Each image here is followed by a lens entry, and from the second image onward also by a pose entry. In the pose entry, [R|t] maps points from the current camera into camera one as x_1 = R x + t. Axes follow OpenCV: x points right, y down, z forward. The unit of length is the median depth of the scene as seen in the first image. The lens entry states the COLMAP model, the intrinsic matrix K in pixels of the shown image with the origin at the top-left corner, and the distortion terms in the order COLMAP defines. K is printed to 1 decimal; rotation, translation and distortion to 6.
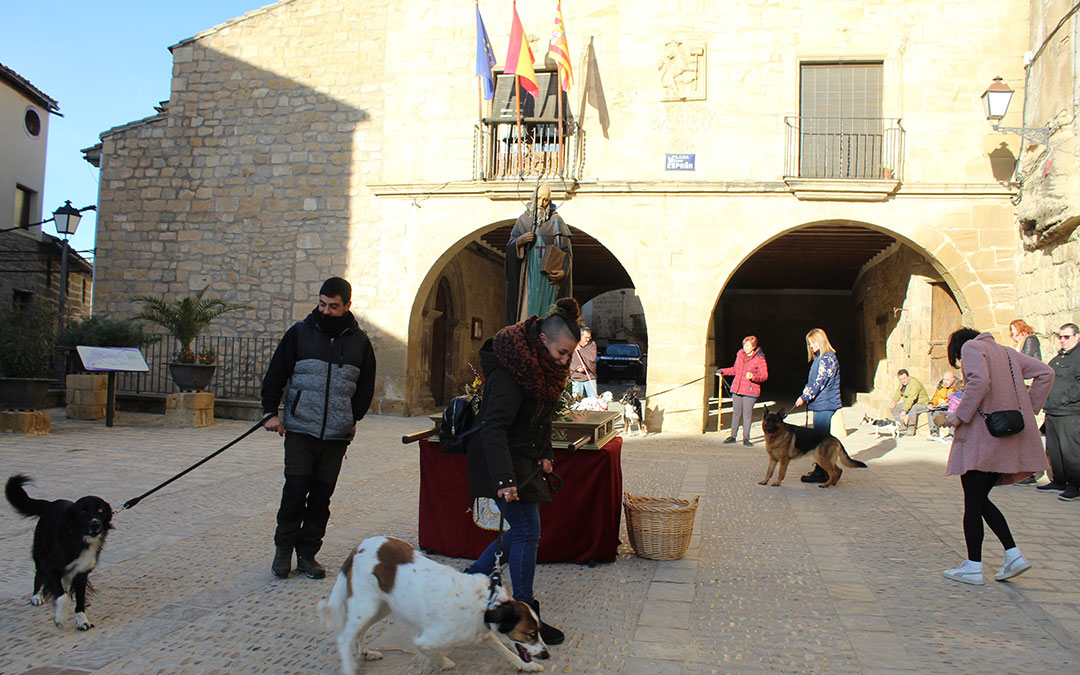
lens RADIAL K [[901.2, 0, 540.7], [0, 901.2, 335.3], [0, 0, 1]] dist [-0.164619, 0.148424]
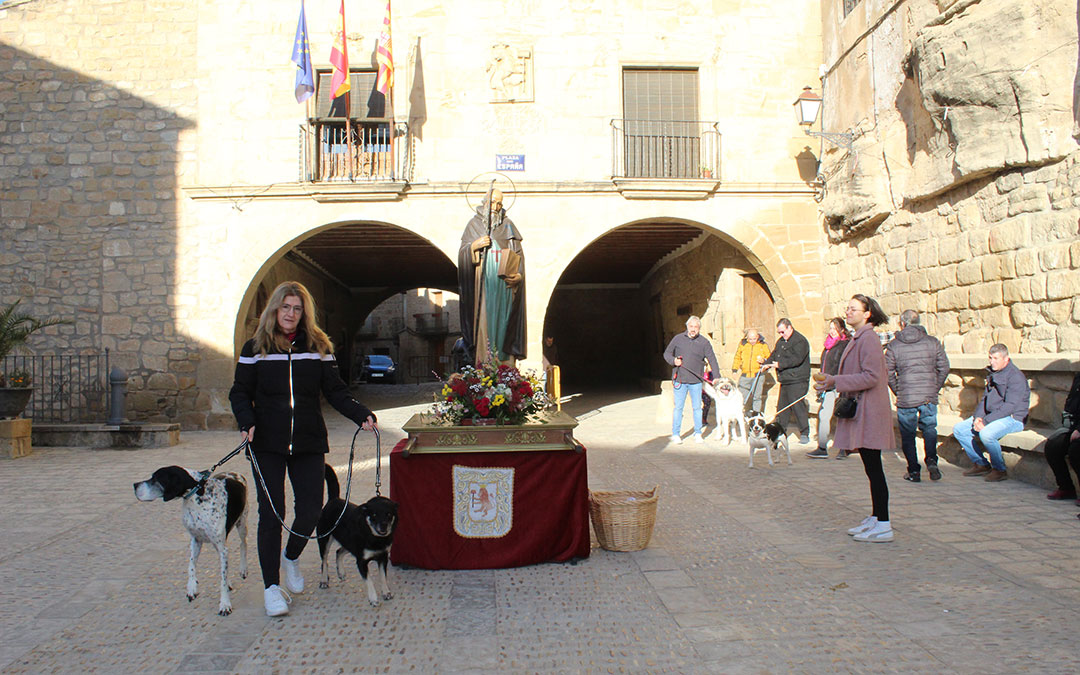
lens RADIAL K [[899.6, 0, 542.3], [0, 899.6, 335.1], [0, 0, 1]] dist [-0.162917, 0.145021]
pose [[0.963929, -0.042033, 0.262819, -0.075795], [0.041685, 0.999107, 0.006900, -0.003396], [-0.262875, 0.004304, 0.964820, 0.008888]]
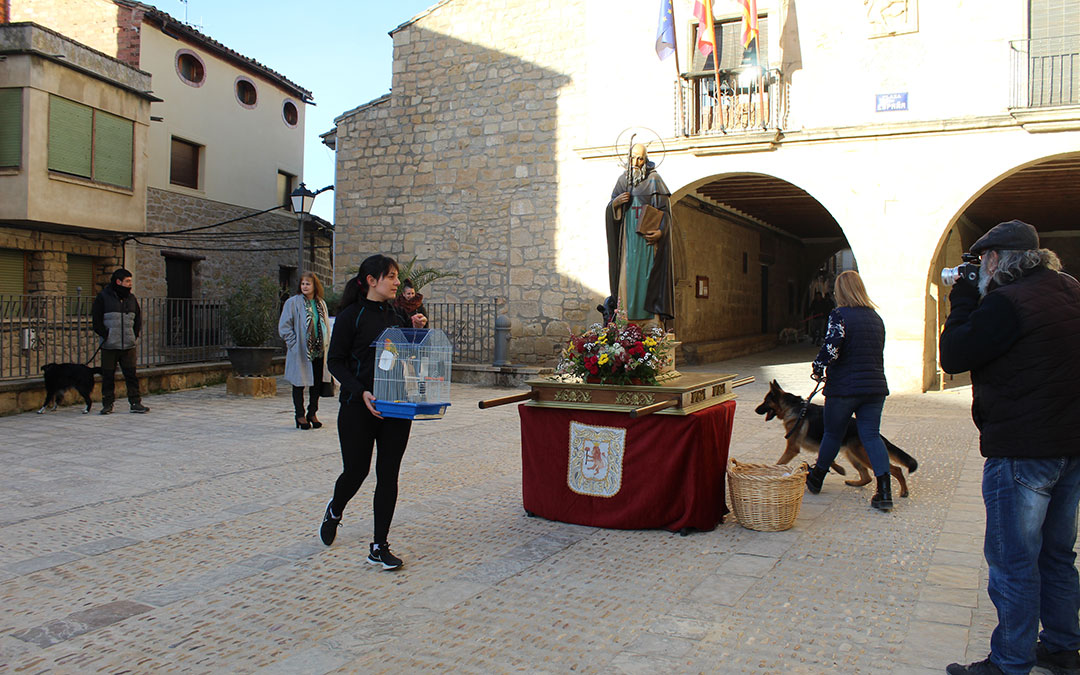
lens RADIAL K [[902.4, 0, 543.3], [0, 902.4, 317.3], [0, 0, 1]] dist [-0.167082, 0.157560]
pose [[0.955429, -0.023802, -0.294259, 0.065533], [0.031599, 0.999263, 0.021773, -0.001121], [0.293524, -0.030101, 0.955478, 0.011692]]
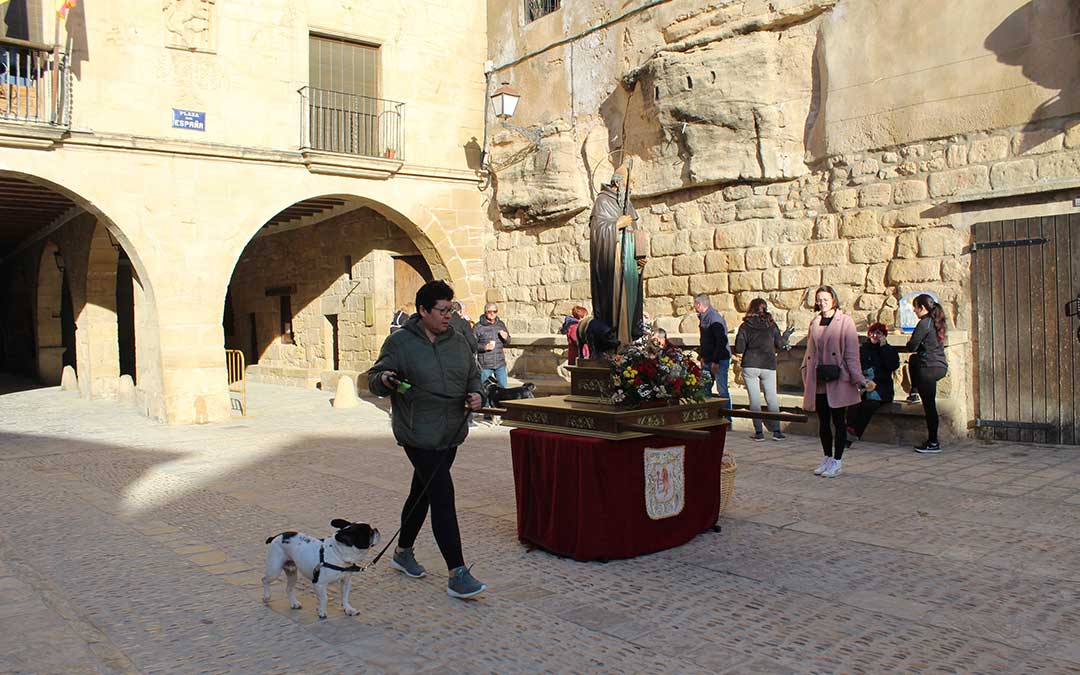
lens RADIAL K [[901.2, 0, 540.7], [0, 901.2, 335.3], [0, 0, 1]] dist [-0.164619, 0.148424]
pose [[0.613914, -0.055148, 0.787444, -0.295747], [0.025548, 0.998422, 0.050006, -0.012397], [-0.788960, -0.010582, 0.614354, 0.164508]]
